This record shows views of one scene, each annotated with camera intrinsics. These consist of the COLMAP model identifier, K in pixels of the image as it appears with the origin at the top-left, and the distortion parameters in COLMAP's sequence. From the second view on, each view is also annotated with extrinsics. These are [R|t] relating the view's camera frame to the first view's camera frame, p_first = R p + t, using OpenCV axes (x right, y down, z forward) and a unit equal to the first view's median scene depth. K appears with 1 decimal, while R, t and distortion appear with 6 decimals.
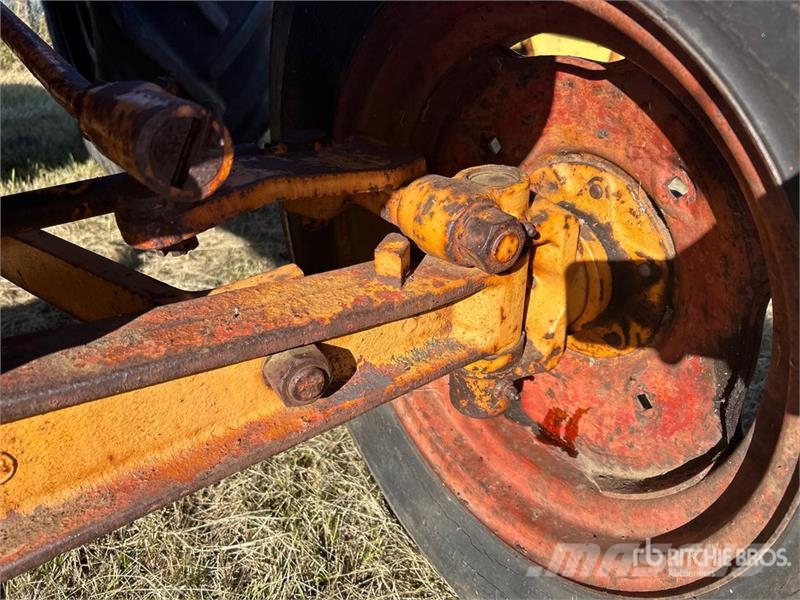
lens RADIAL K [[638.6, 0, 401.2], [0, 638.6, 296.4], [0, 0, 1]] dist [0.014430, -0.002833]
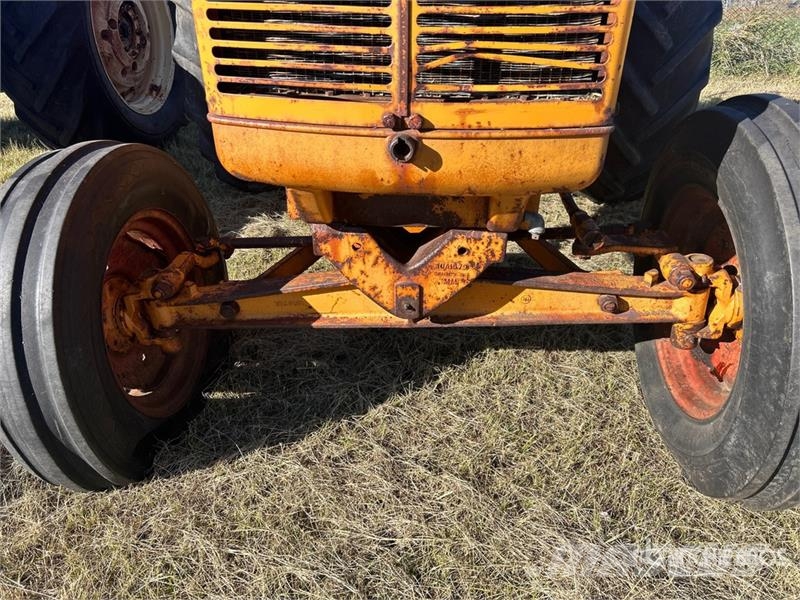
lens RADIAL K [[600.4, 0, 405.0], [0, 600.4, 293.0], [0, 0, 1]] dist [0.040345, -0.034974]
pose [[0.788631, 0.285207, -0.544718, 0.607542], [-0.270006, 0.956562, 0.109934, 0.011933], [0.552411, 0.060380, 0.831382, -1.899355]]
